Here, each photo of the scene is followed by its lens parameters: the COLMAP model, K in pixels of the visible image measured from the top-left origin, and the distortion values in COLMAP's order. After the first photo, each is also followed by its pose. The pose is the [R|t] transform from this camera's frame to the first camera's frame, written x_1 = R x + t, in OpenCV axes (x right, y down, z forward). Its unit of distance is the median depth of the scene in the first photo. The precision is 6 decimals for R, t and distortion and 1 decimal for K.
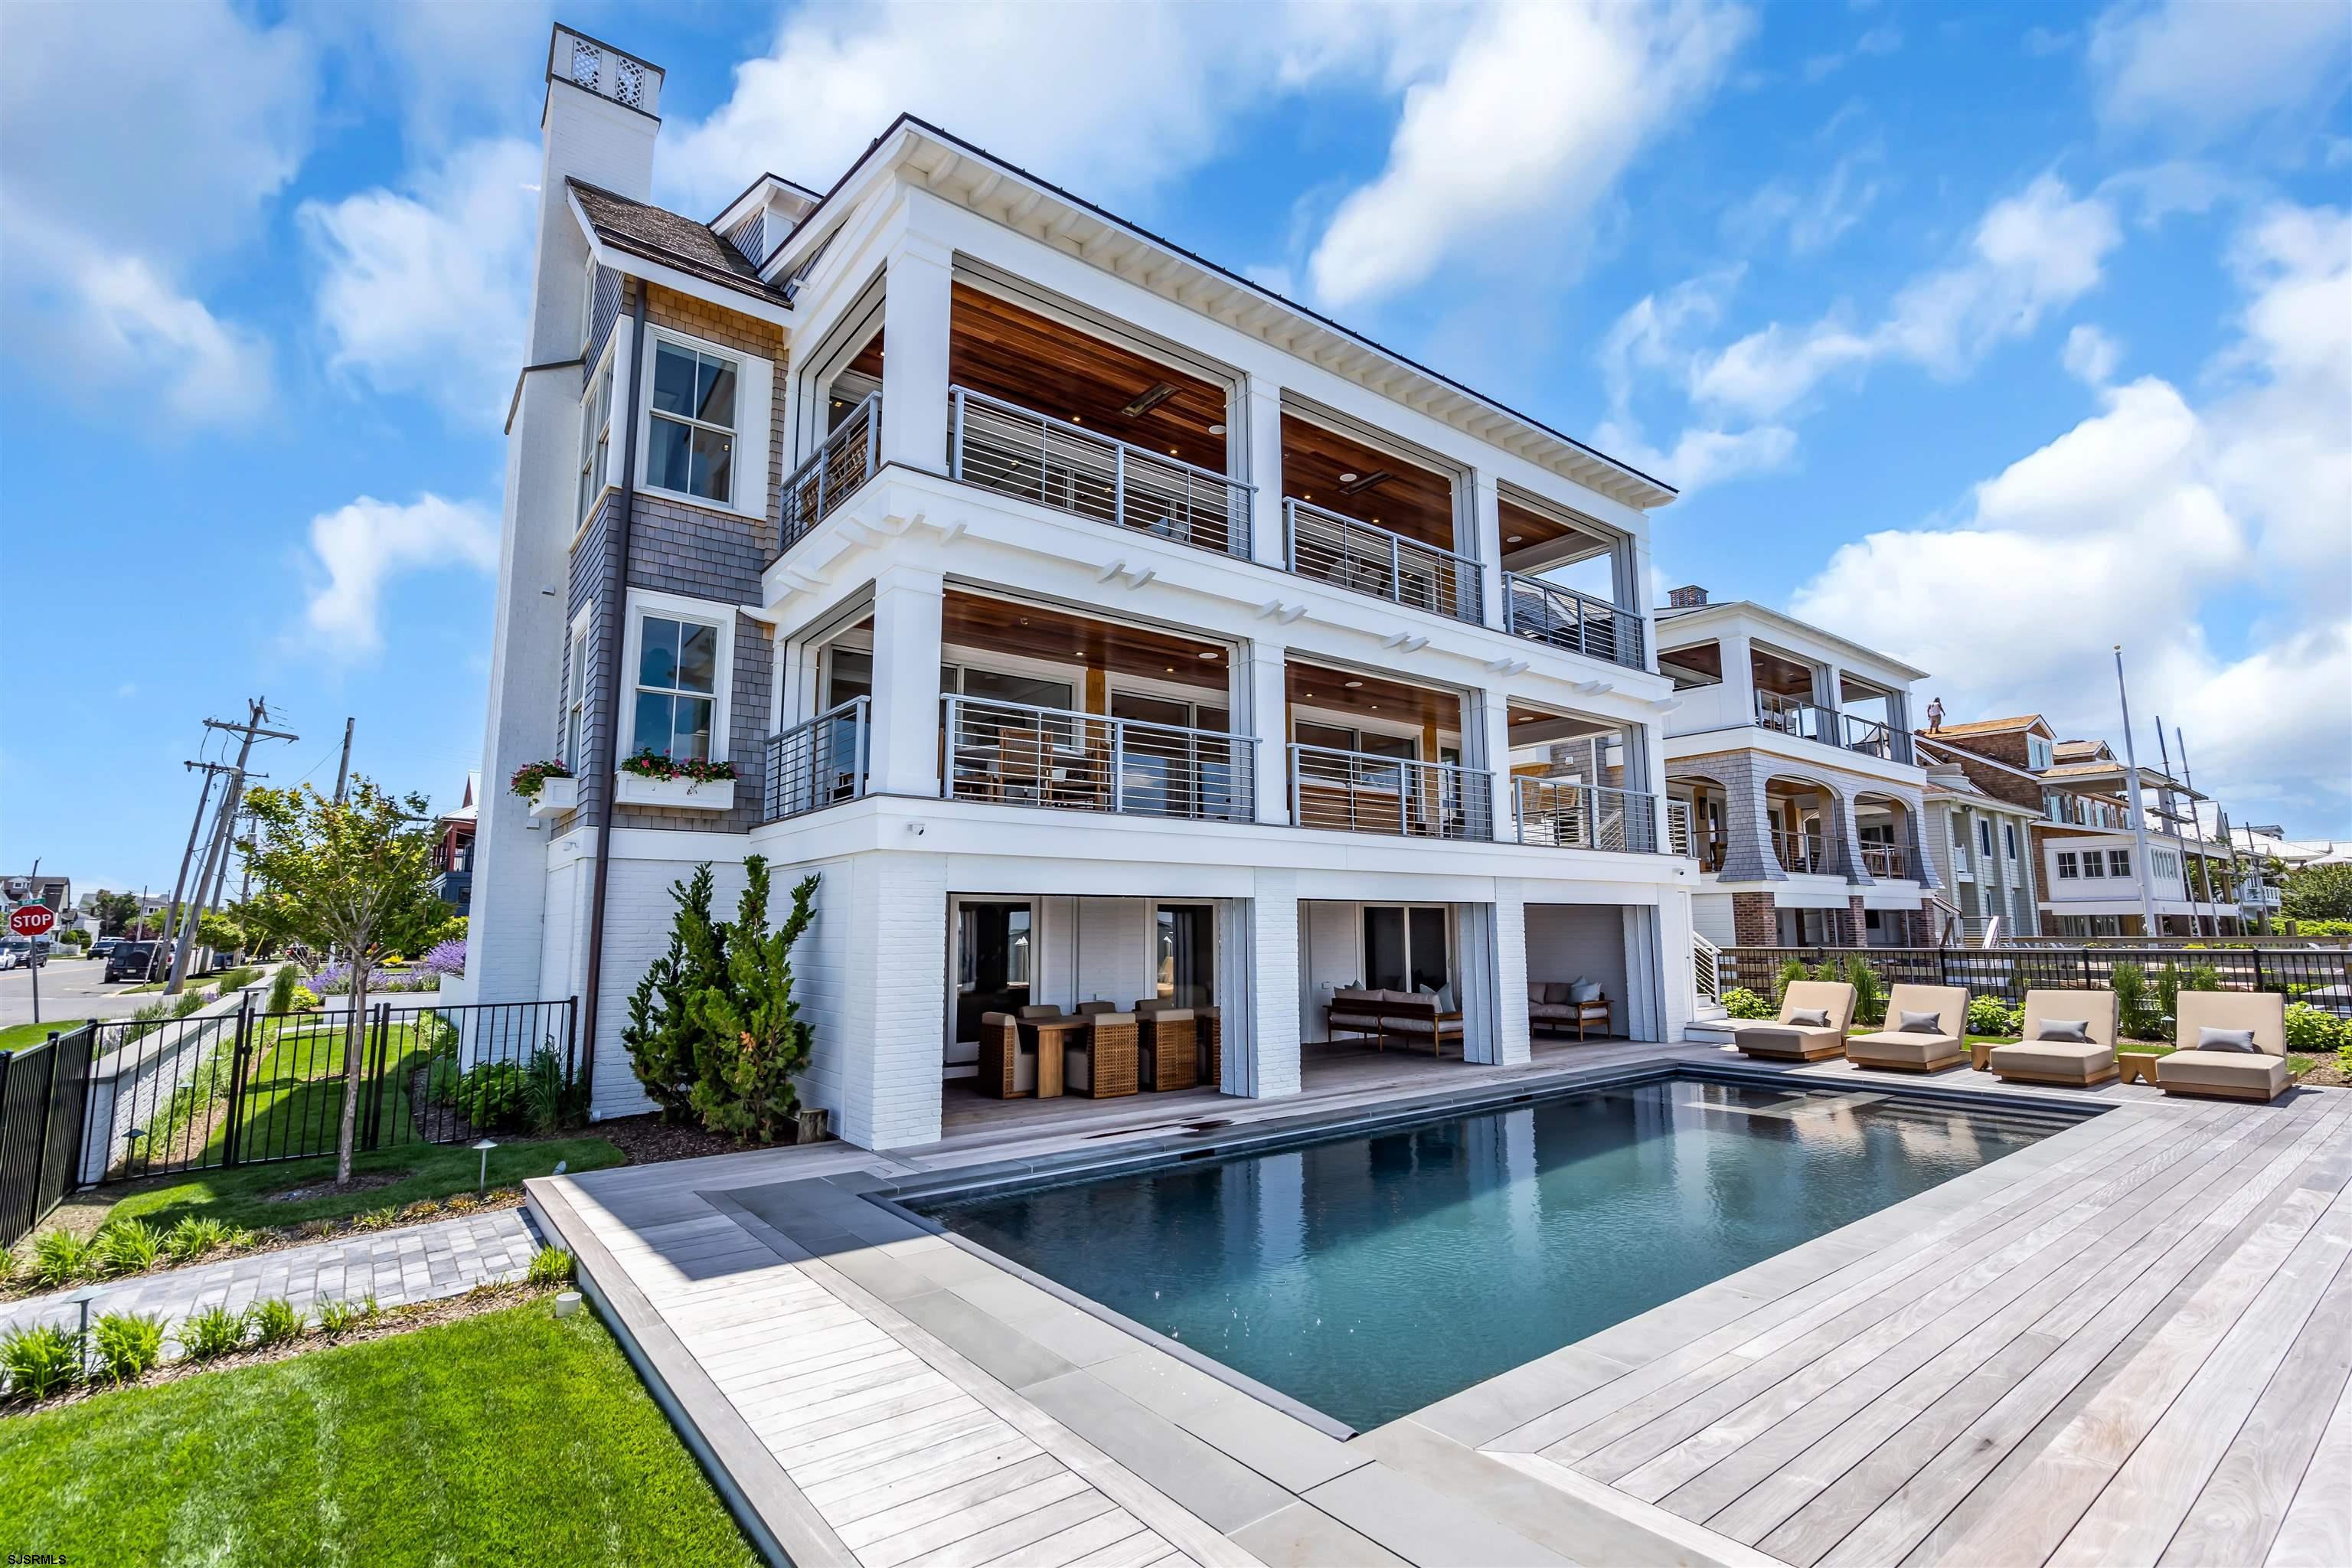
lens RADIAL K [[1059.8, 0, 1176.0], [0, 1059.8, 784.0], [0, 0, 1]] dist [-0.001506, 0.000063]
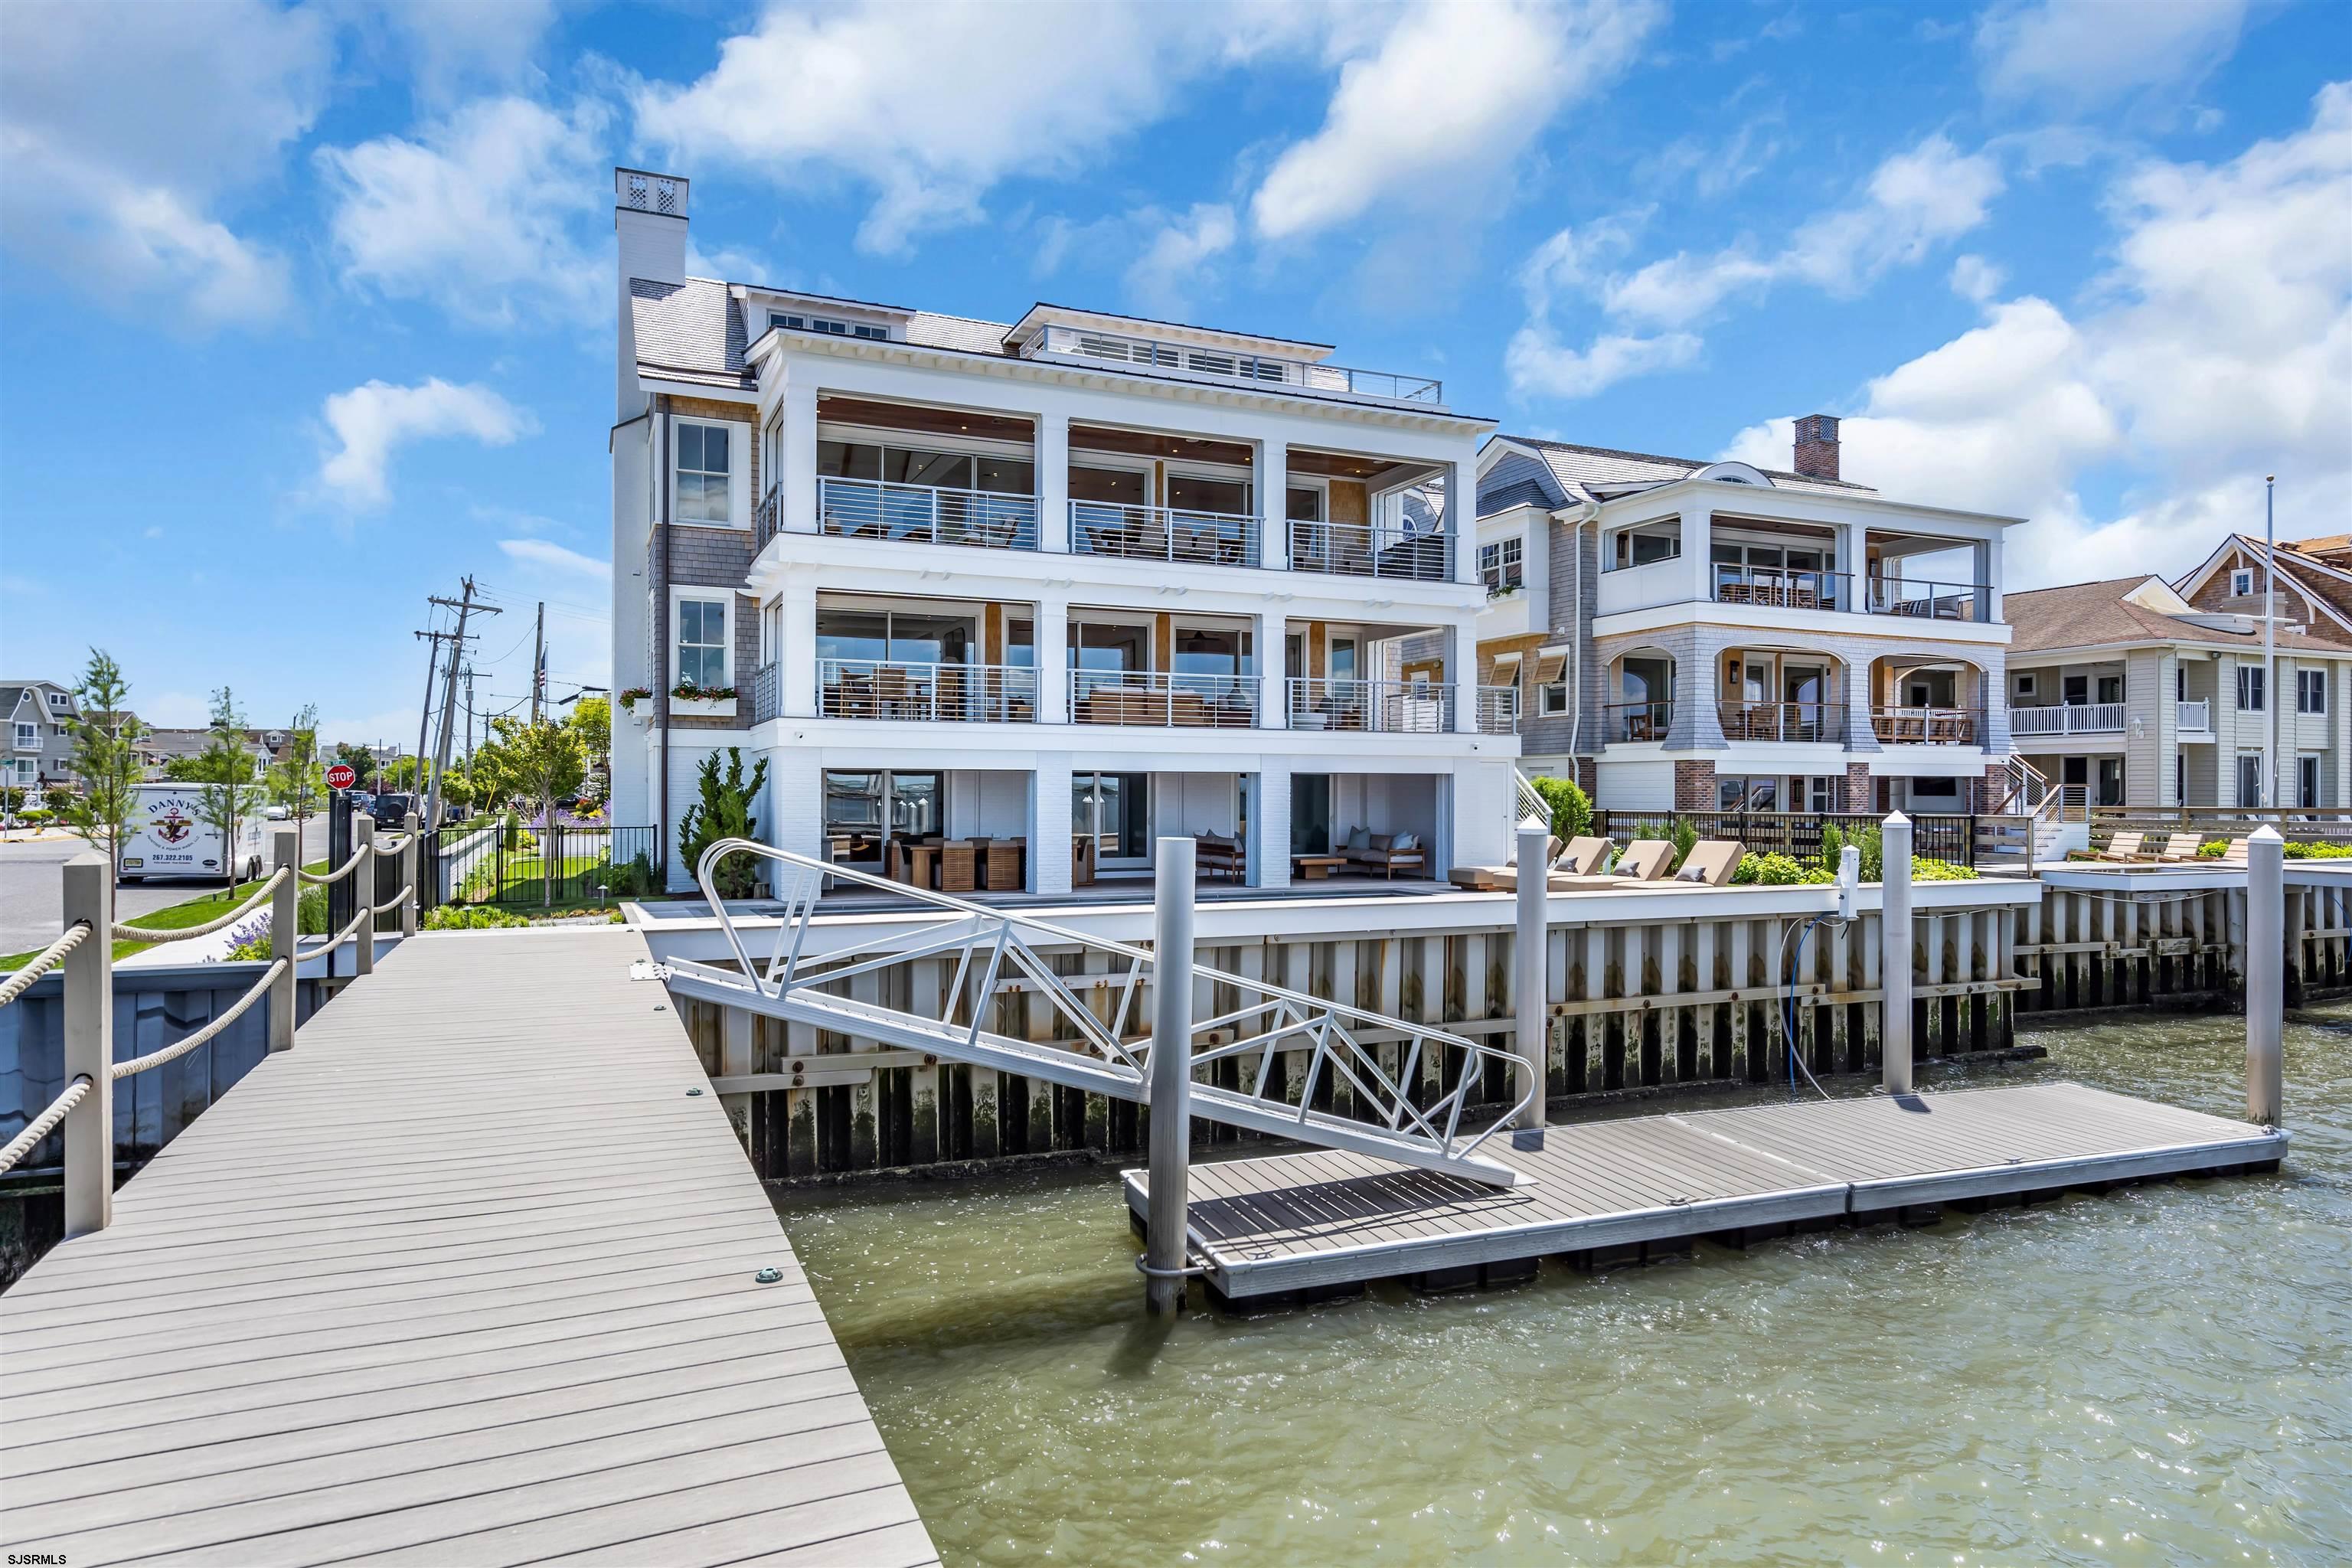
lens RADIAL K [[1397.1, 0, 1176.0], [0, 1397.1, 784.0], [0, 0, 1]] dist [0.005195, 0.000361]
pose [[0.969633, 0.006910, -0.244468, 0.744941], [0.025265, 0.991422, 0.128231, -0.126902], [0.243257, -0.130514, 0.961141, -0.903554]]
